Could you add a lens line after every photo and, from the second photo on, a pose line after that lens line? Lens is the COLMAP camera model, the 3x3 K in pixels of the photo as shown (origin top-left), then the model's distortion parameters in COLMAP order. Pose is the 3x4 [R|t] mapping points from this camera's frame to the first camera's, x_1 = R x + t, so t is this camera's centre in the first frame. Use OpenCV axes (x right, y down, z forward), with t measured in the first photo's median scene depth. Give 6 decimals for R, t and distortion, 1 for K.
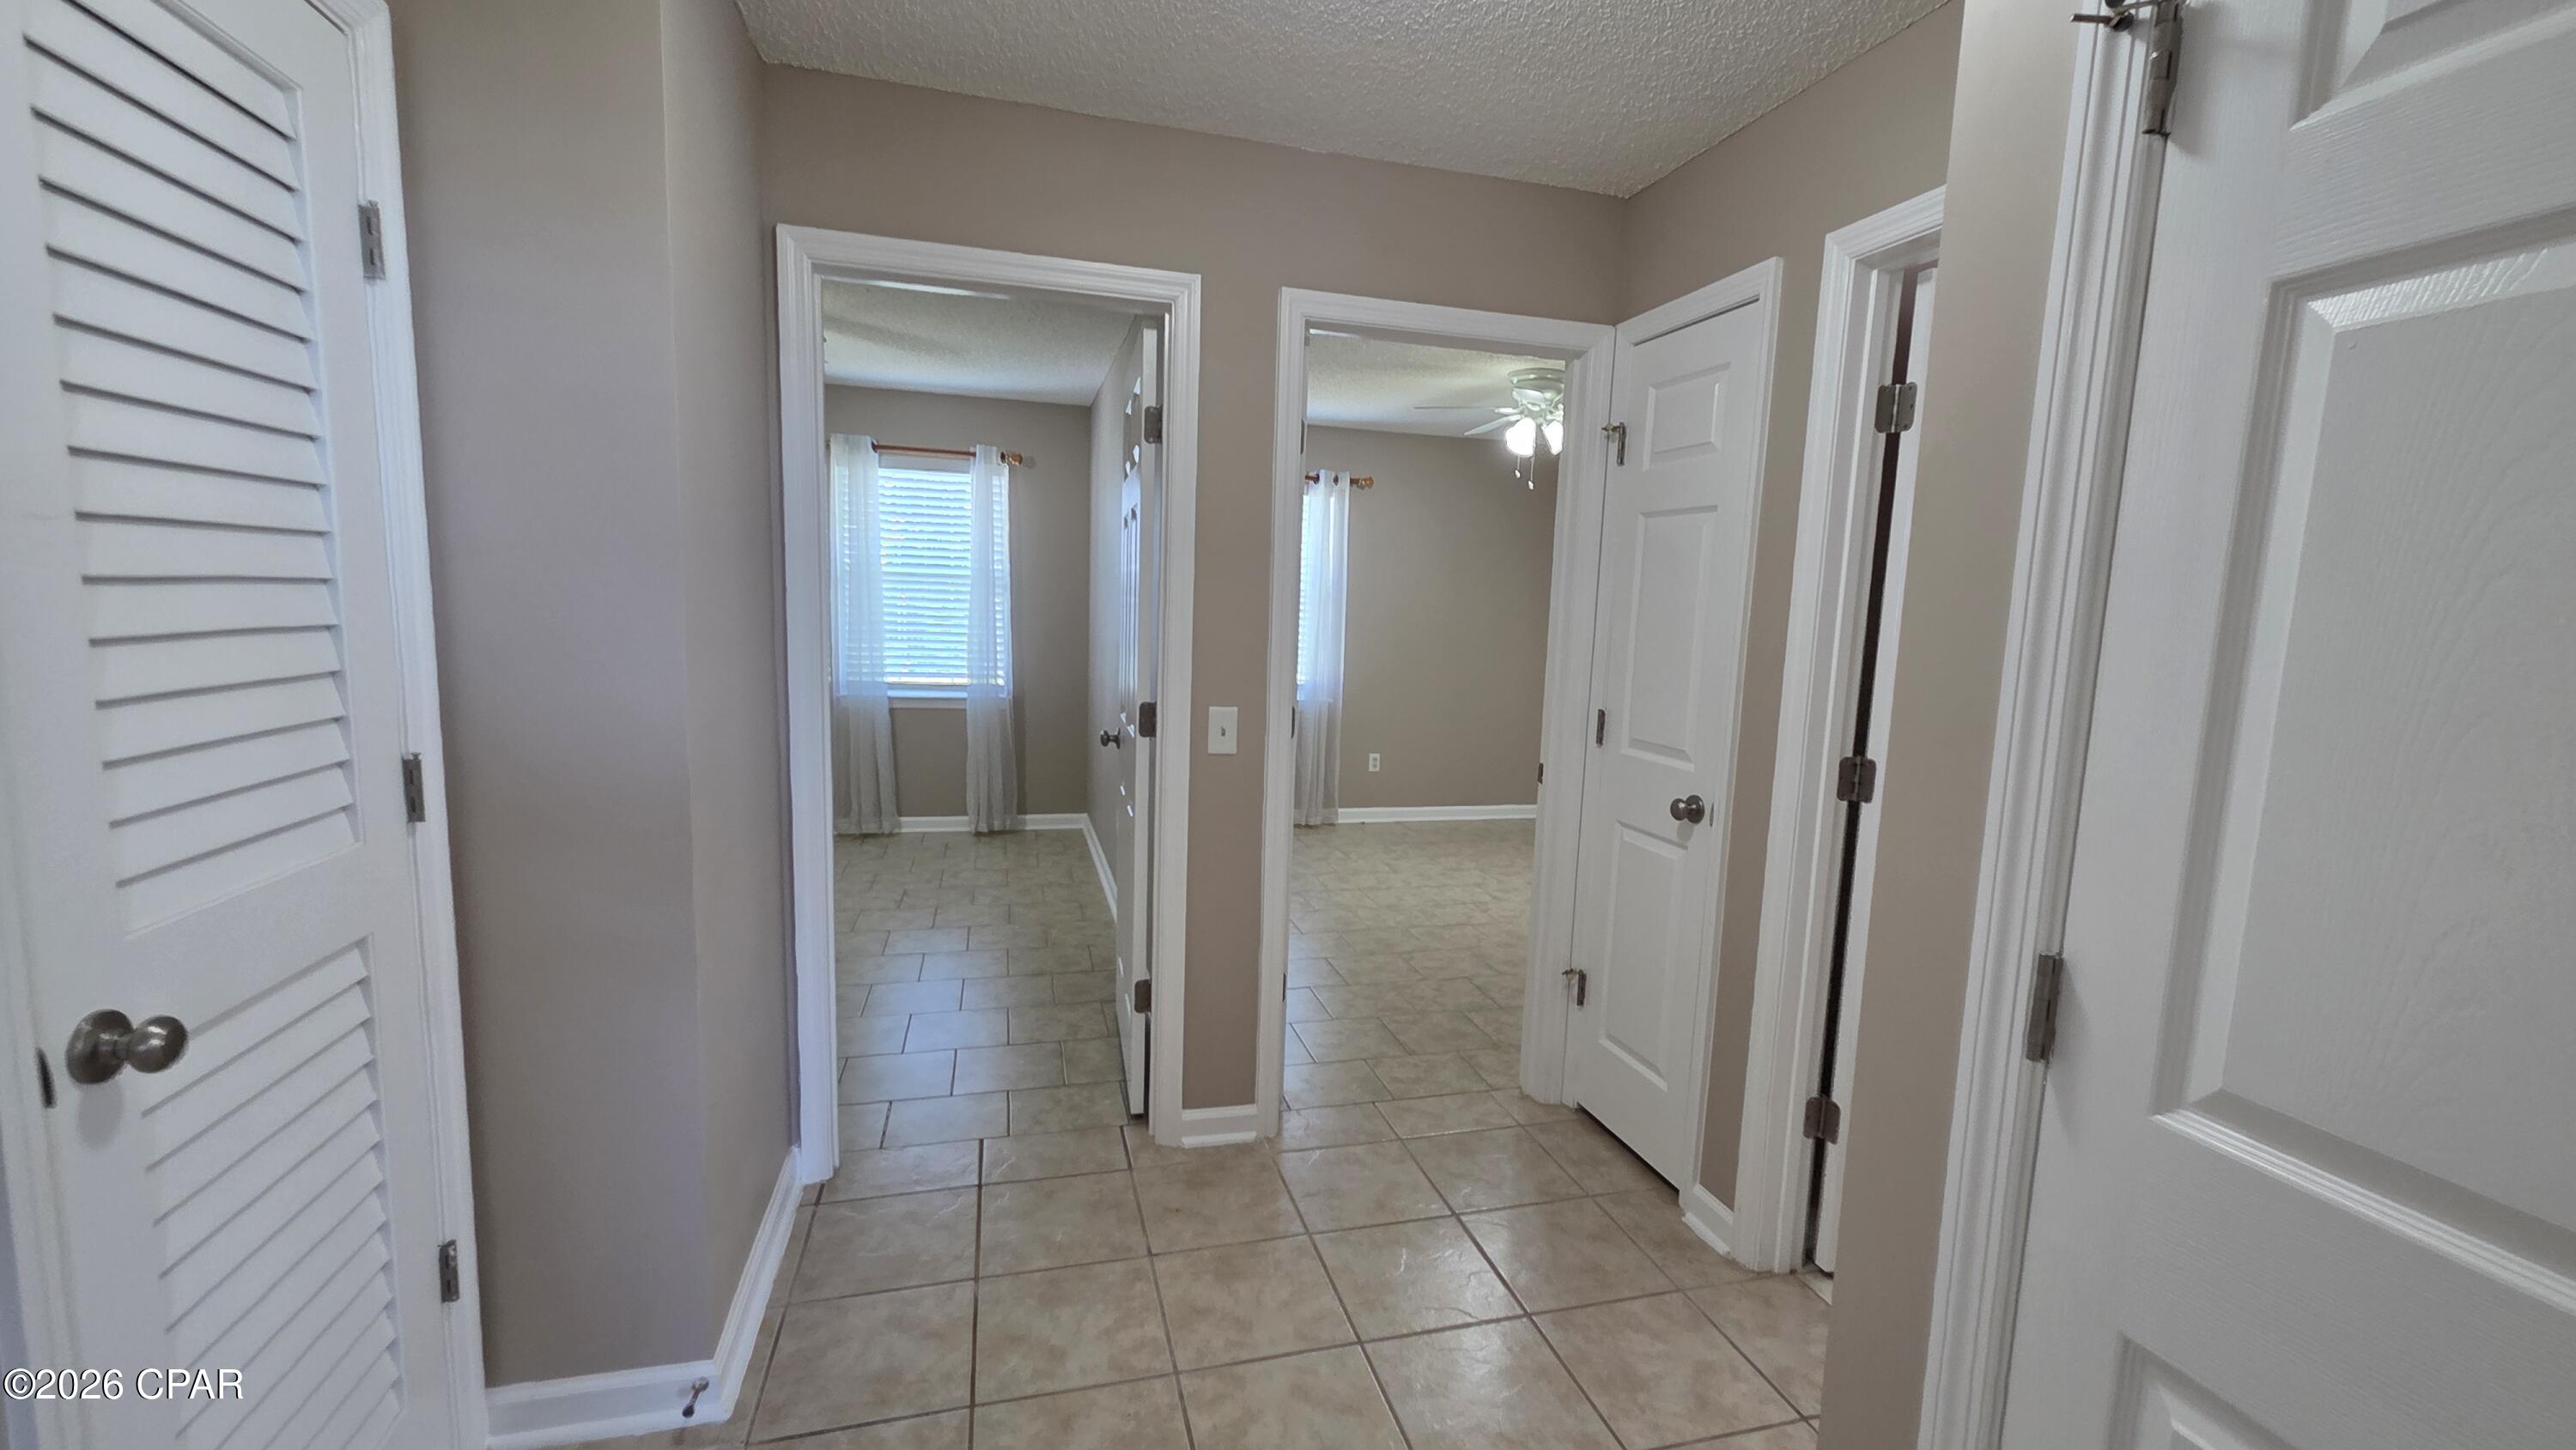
lens RADIAL K [[1048.5, 0, 1285.5], [0, 1048.5, 734.3], [0, 0, 1]] dist [0.006470, -0.001979]
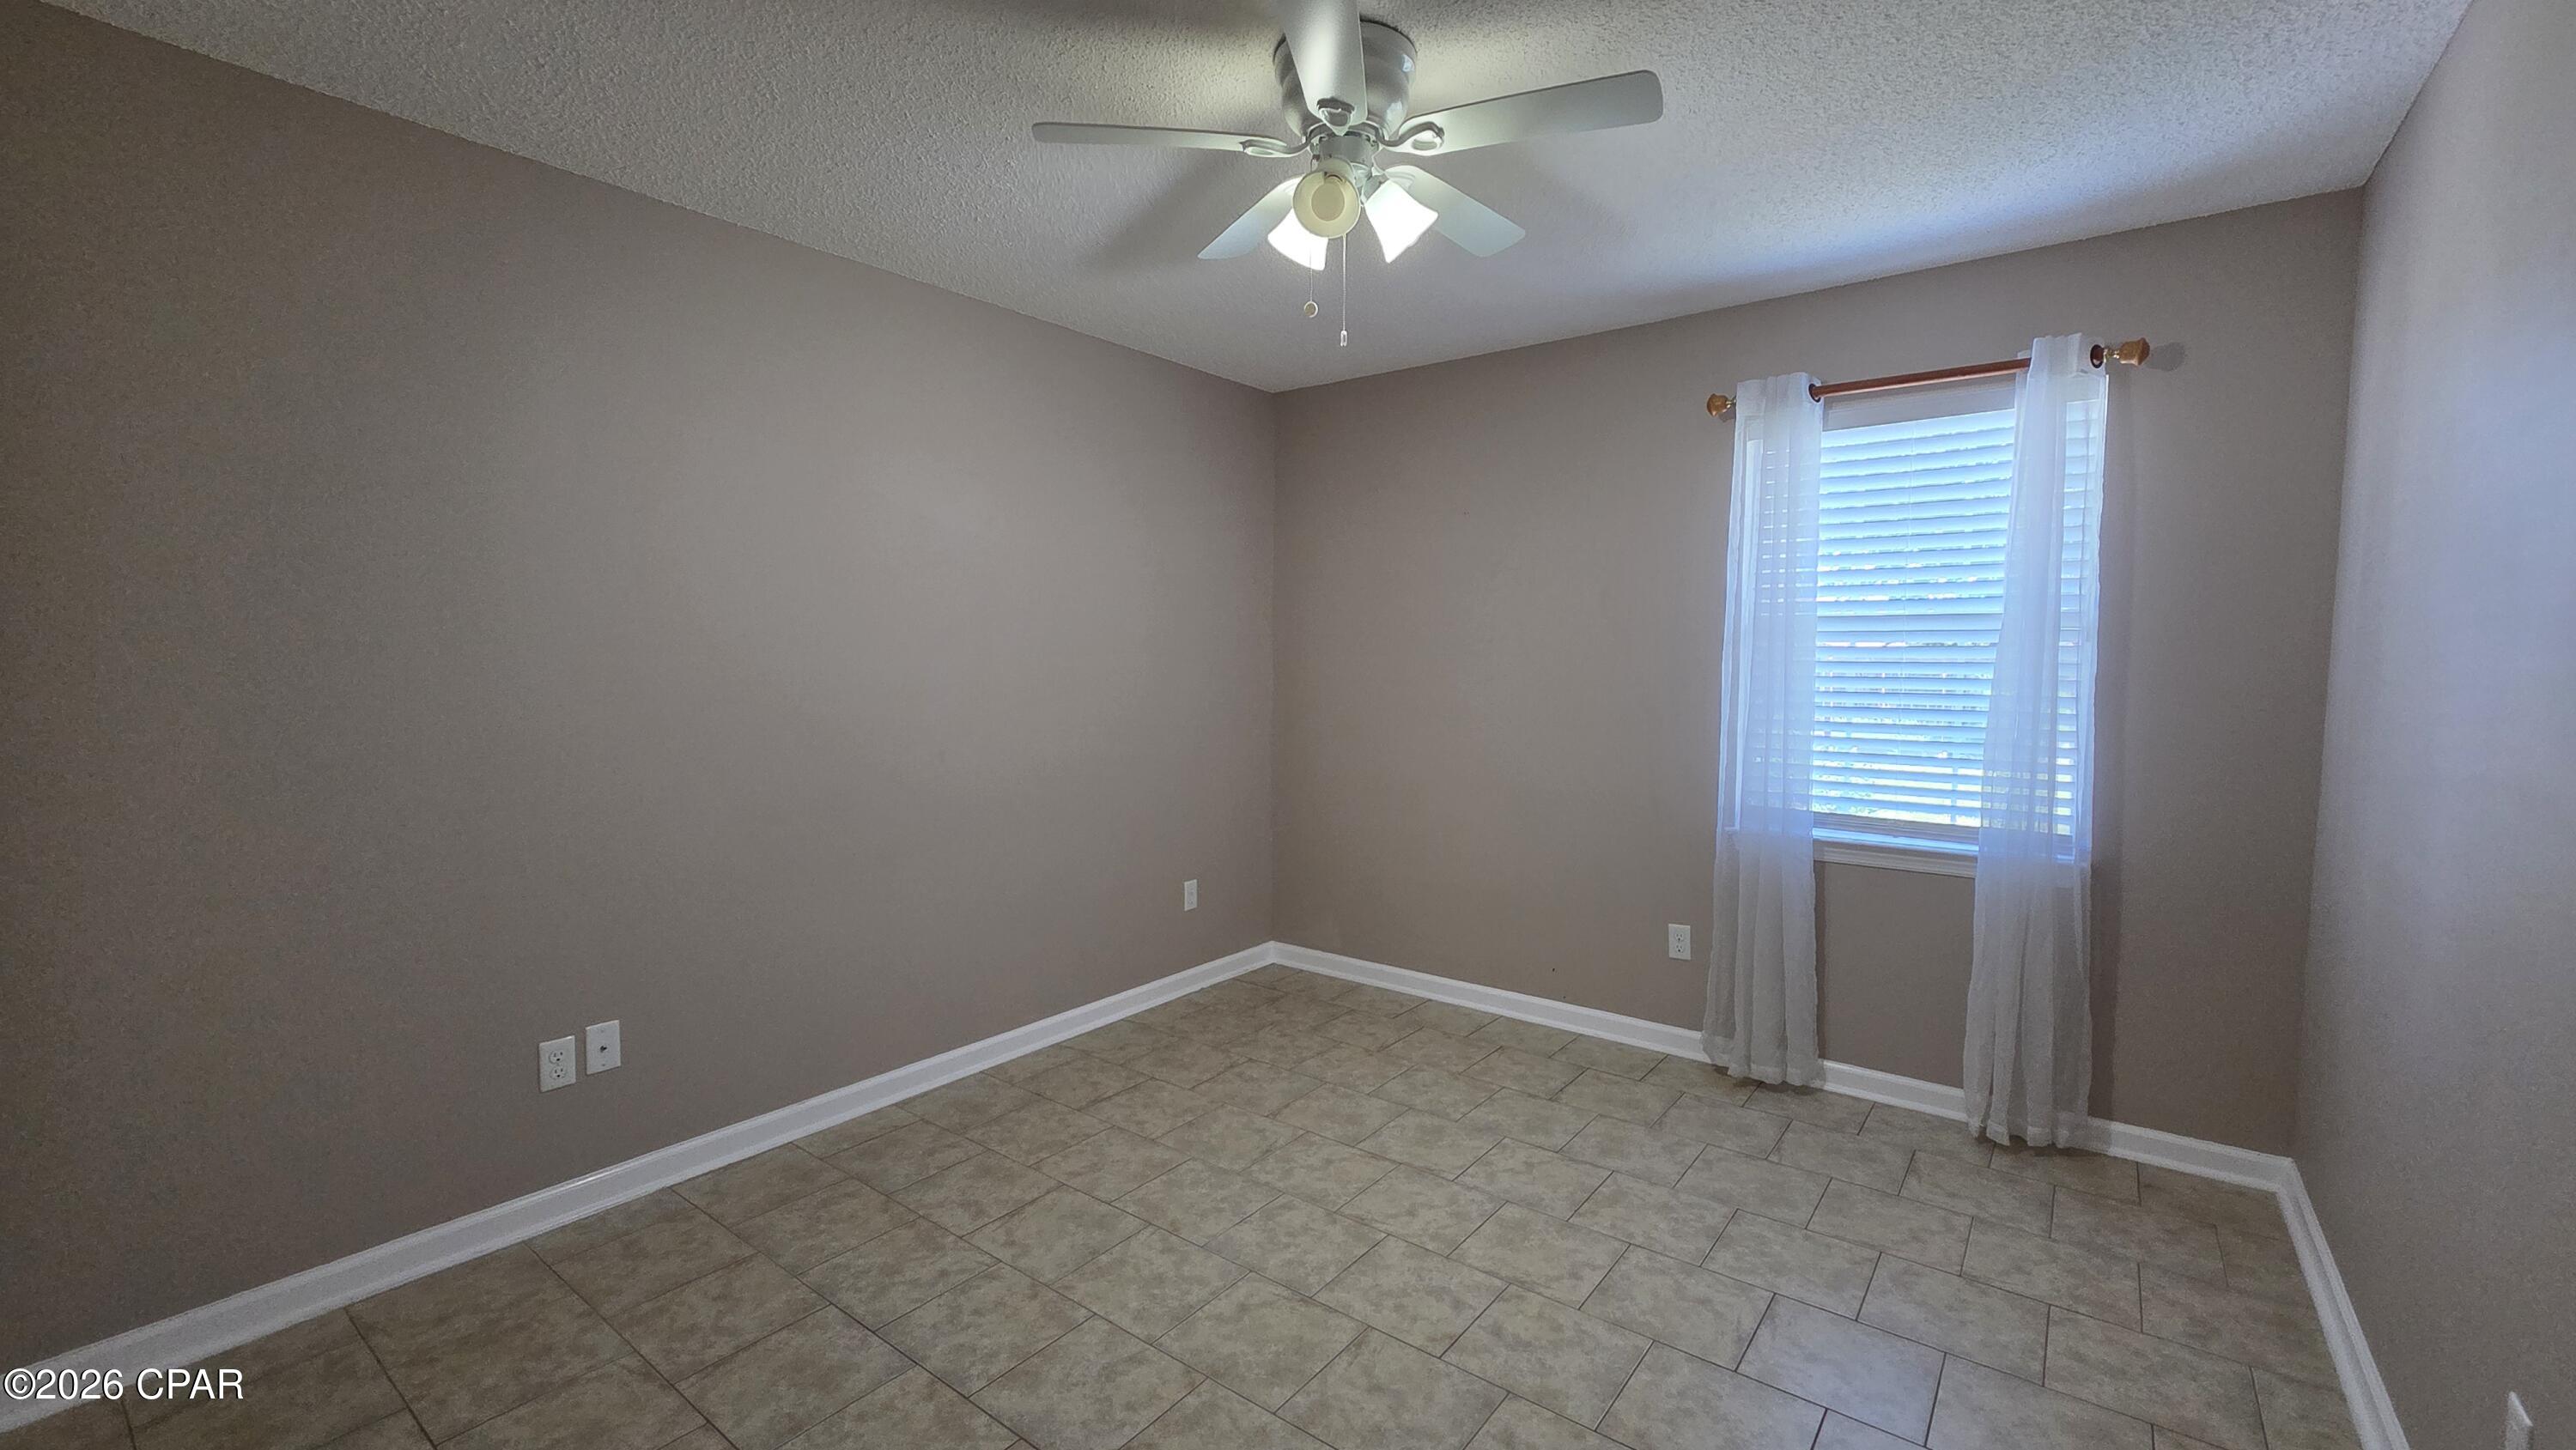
lens RADIAL K [[1048.5, 0, 1279.8], [0, 1048.5, 741.3], [0, 0, 1]] dist [0.006470, -0.001979]
pose [[0.610188, 0.029469, -0.791709, -0.113281], [-0.079318, 0.996560, -0.024038, -0.051201], [0.788277, 0.077464, 0.610426, 0.433538]]
